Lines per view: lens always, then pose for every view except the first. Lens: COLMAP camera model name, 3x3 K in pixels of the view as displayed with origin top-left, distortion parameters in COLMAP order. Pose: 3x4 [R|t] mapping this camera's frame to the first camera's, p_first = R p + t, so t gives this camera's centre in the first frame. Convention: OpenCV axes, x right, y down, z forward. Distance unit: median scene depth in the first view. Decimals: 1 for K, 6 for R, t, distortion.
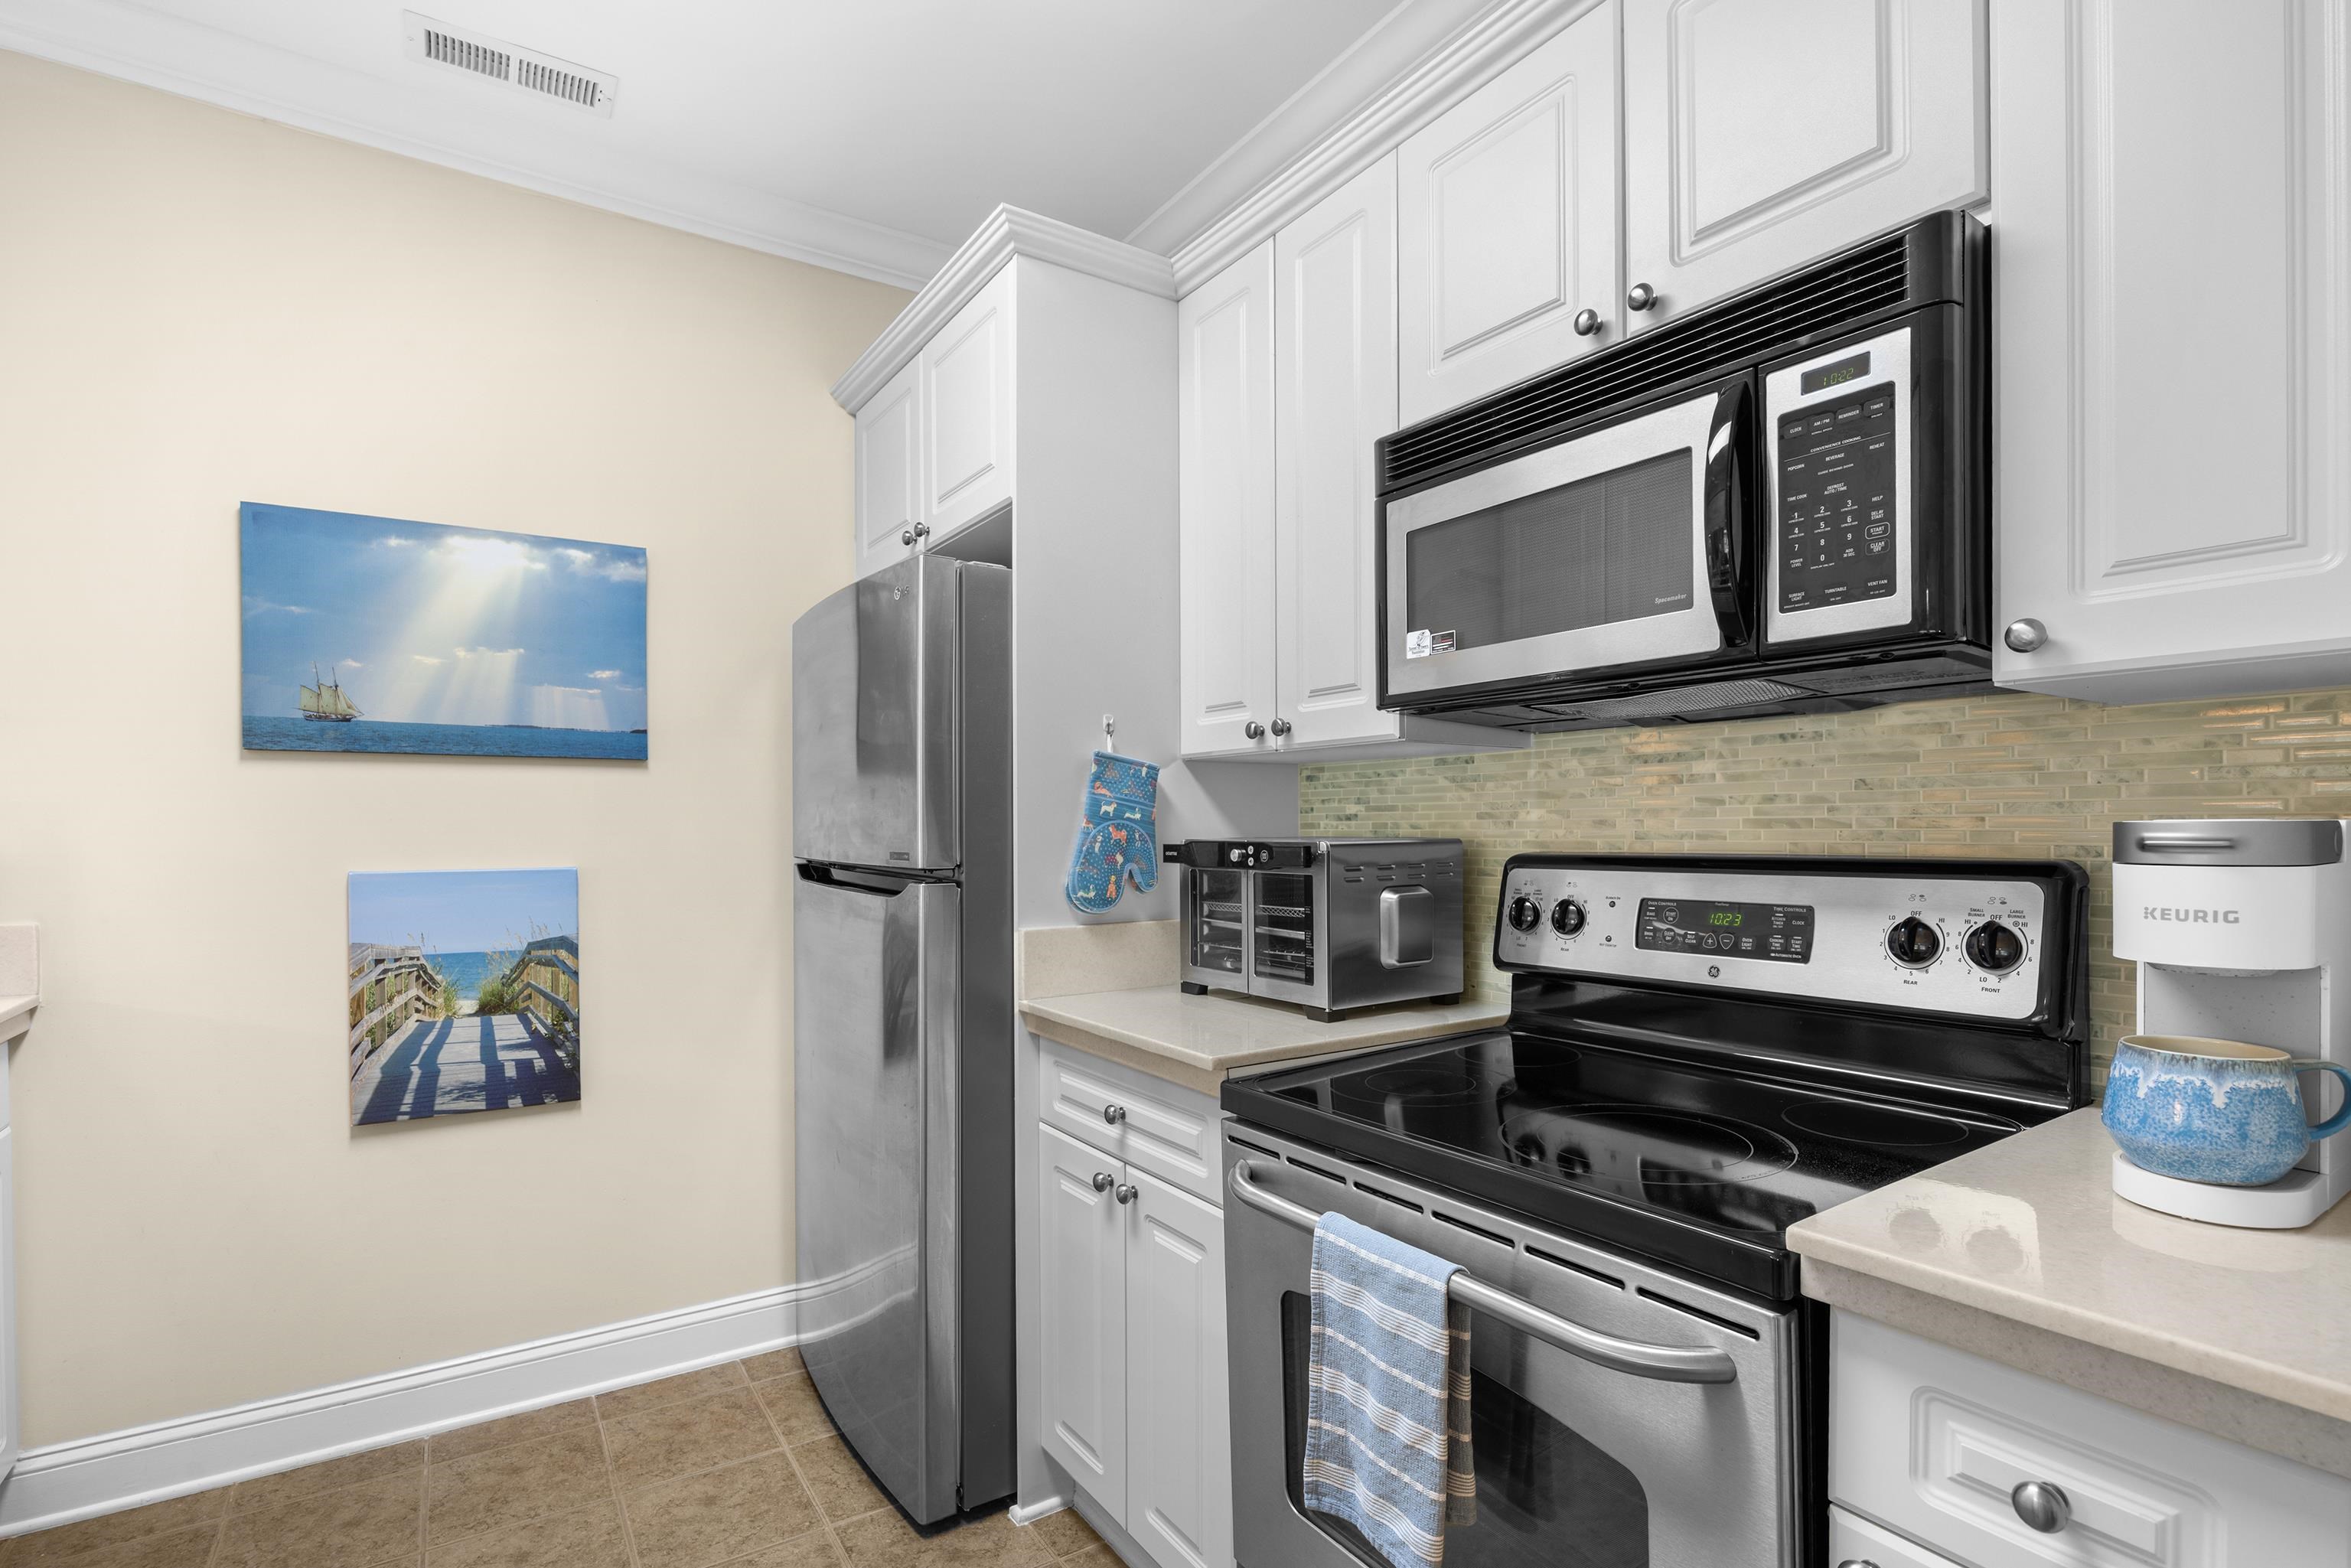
lens RADIAL K [[1110.6, 0, 1175.6], [0, 1110.6, 838.7], [0, 0, 1]] dist [-0.017270, 0.004040]
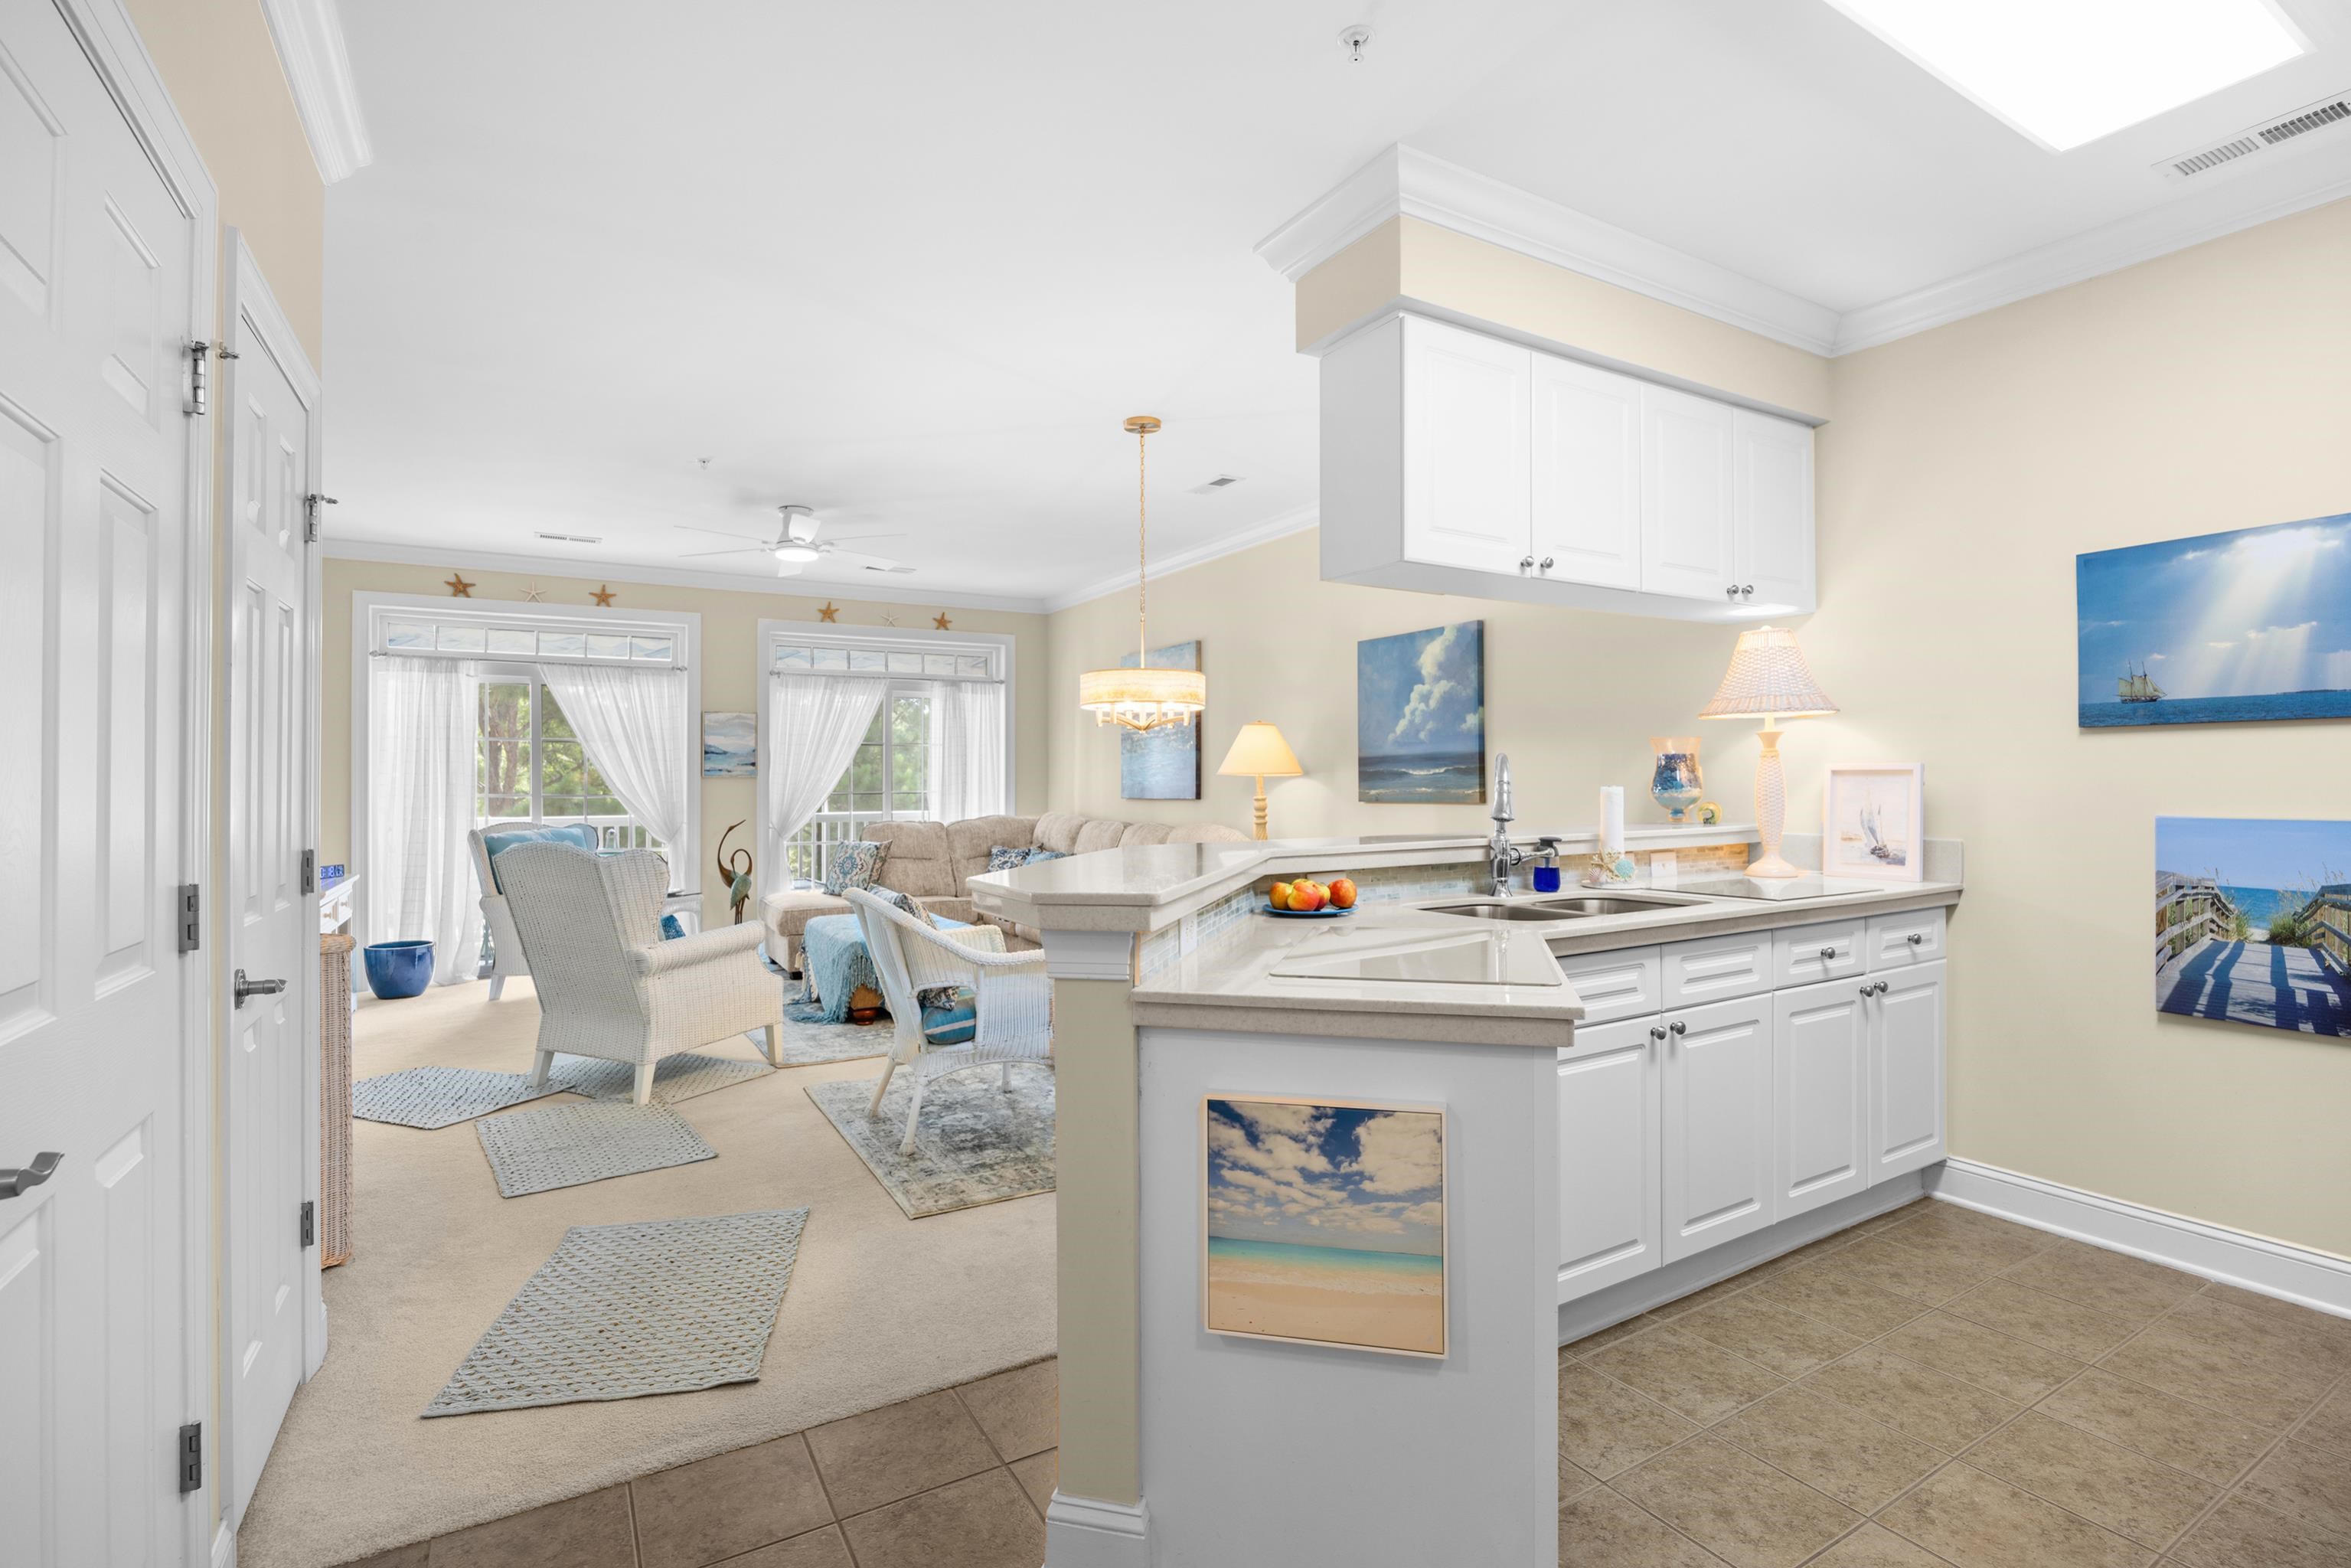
lens RADIAL K [[1086.5, 0, 1175.5], [0, 1086.5, 784.0], [0, 0, 1]] dist [-0.014773, 0.001484]
pose [[-0.048246, 0.001521, -0.998834, 0.714206], [-0.005299, 0.999984, 0.001778, -0.004917], [0.998821, 0.005379, -0.048237, -0.125369]]
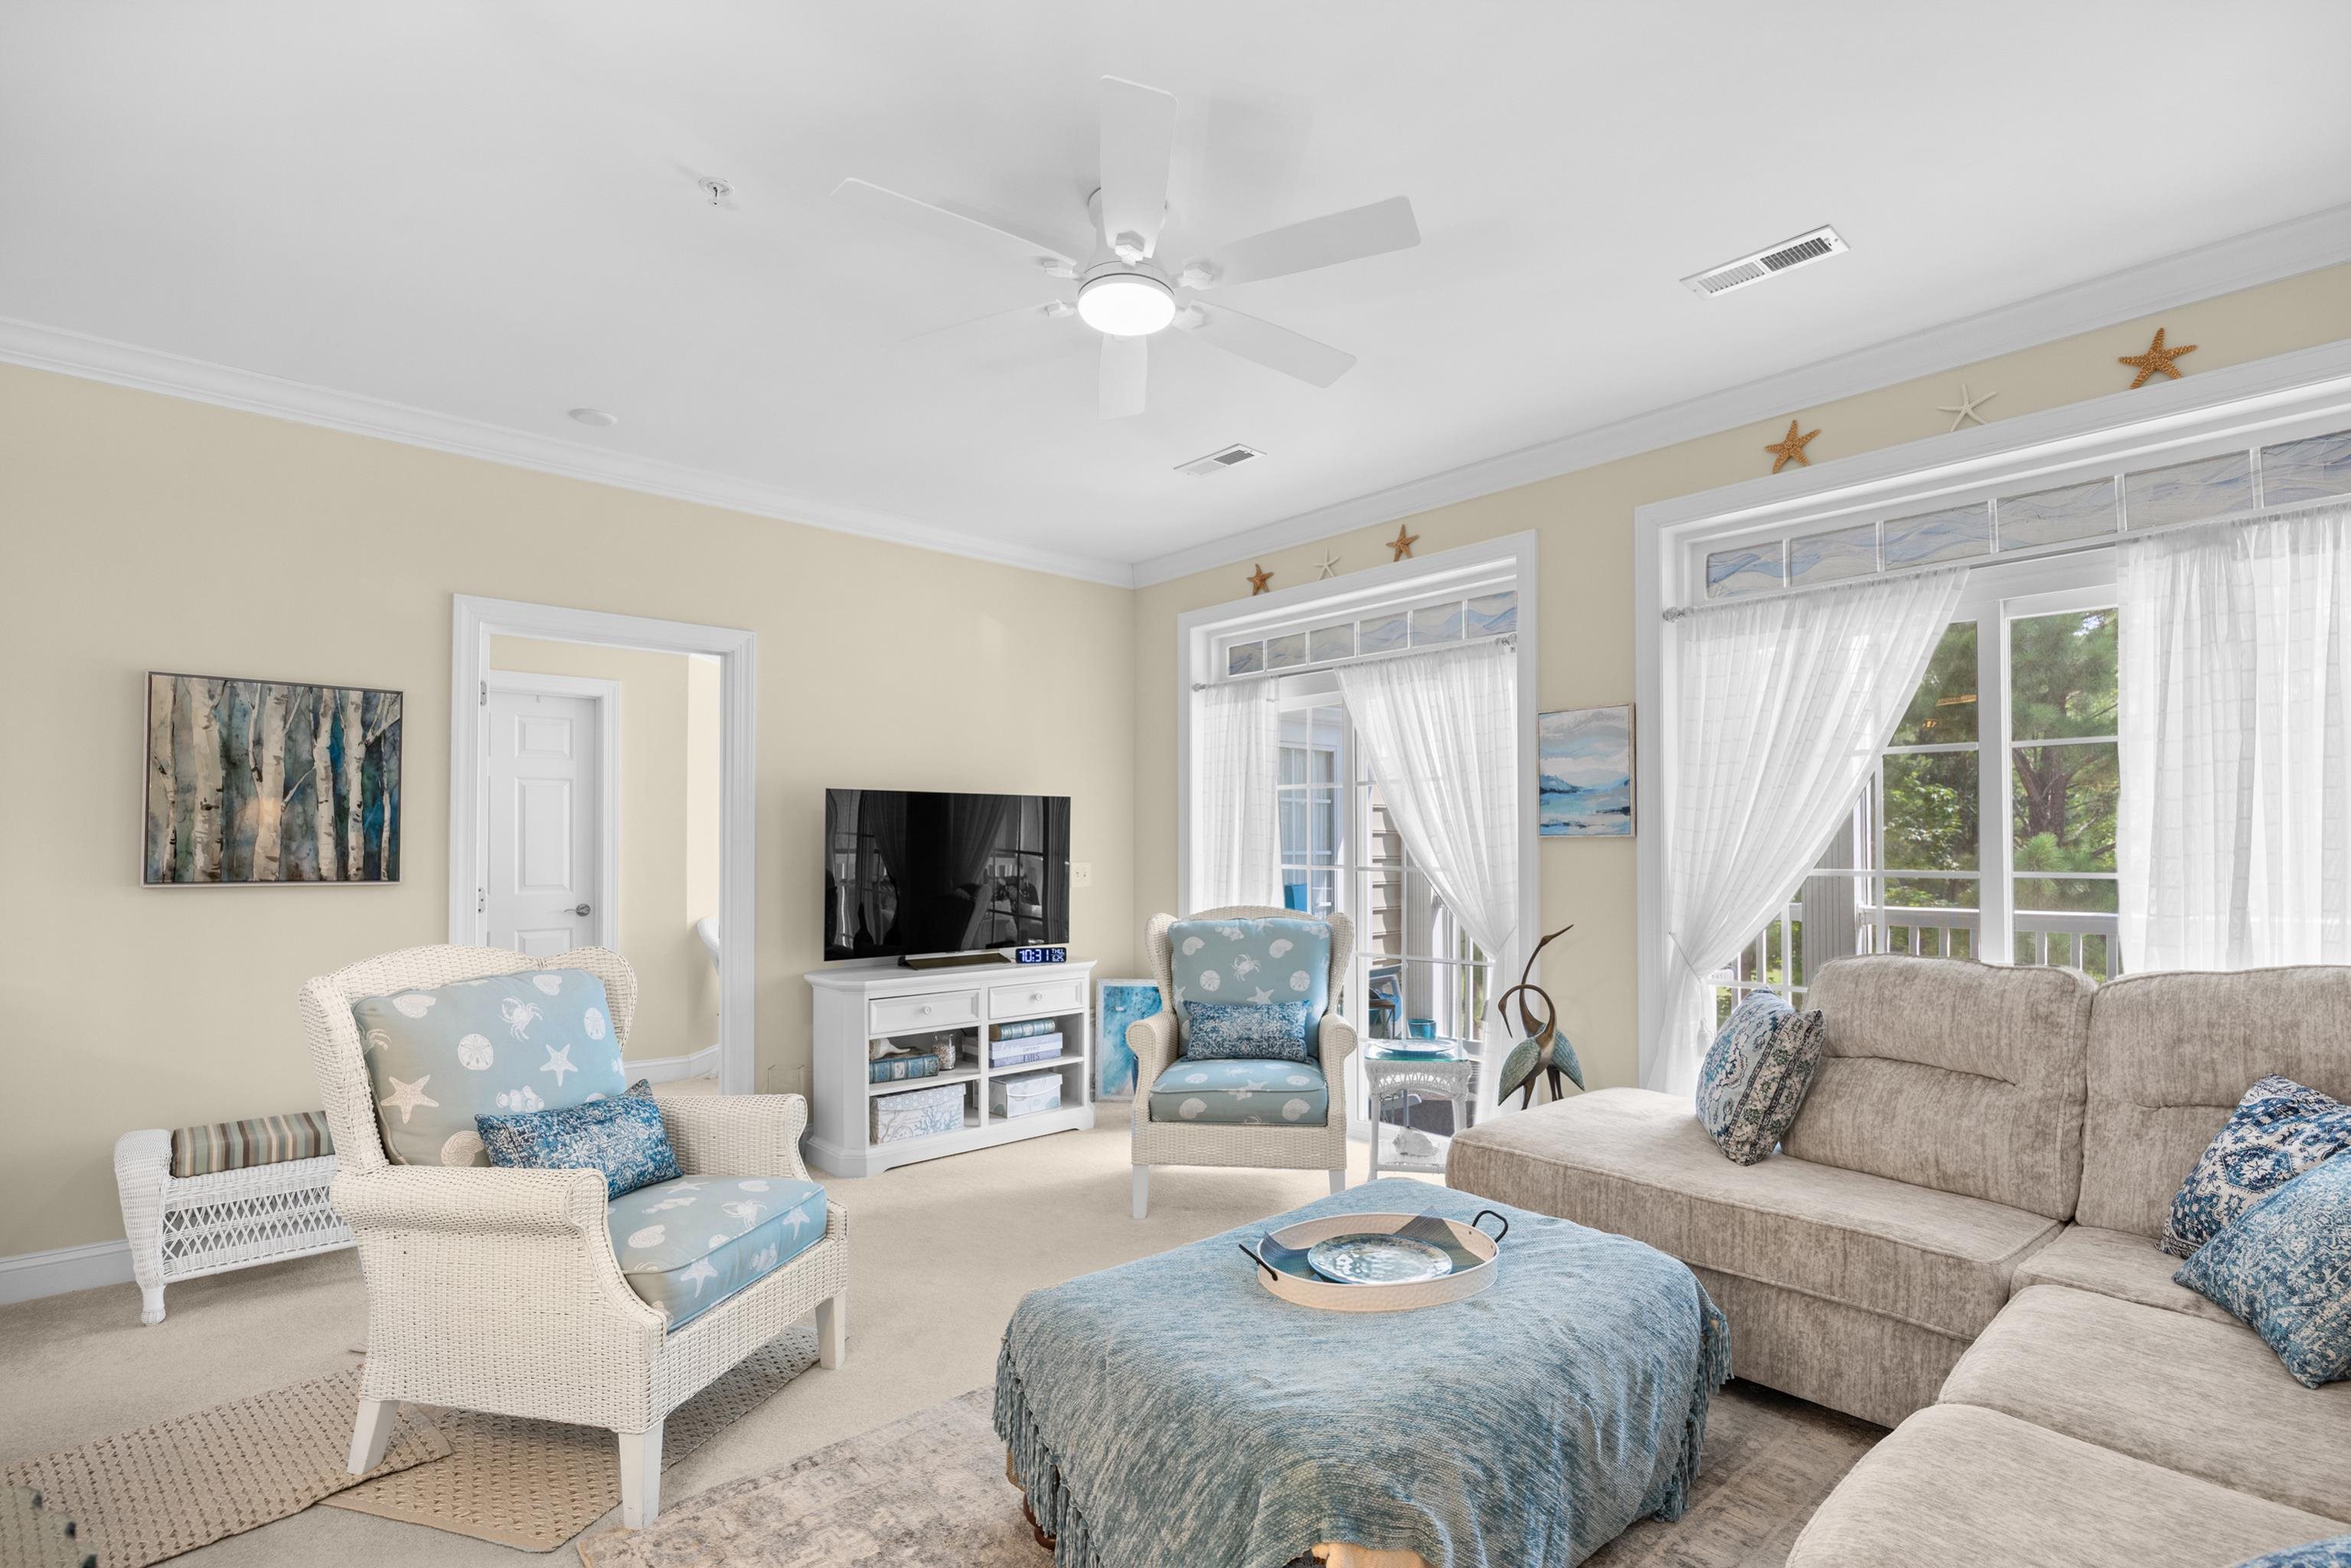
lens RADIAL K [[1103.3, 0, 1171.0], [0, 1103.3, 831.9], [0, 0, 1]] dist [-0.014394, 0.000166]
pose [[-0.989325, -0.002958, -0.145695, -2.316585], [-0.002014, 0.999976, -0.006630, -0.010009], [0.145711, -0.006265, -0.989307, -0.045113]]
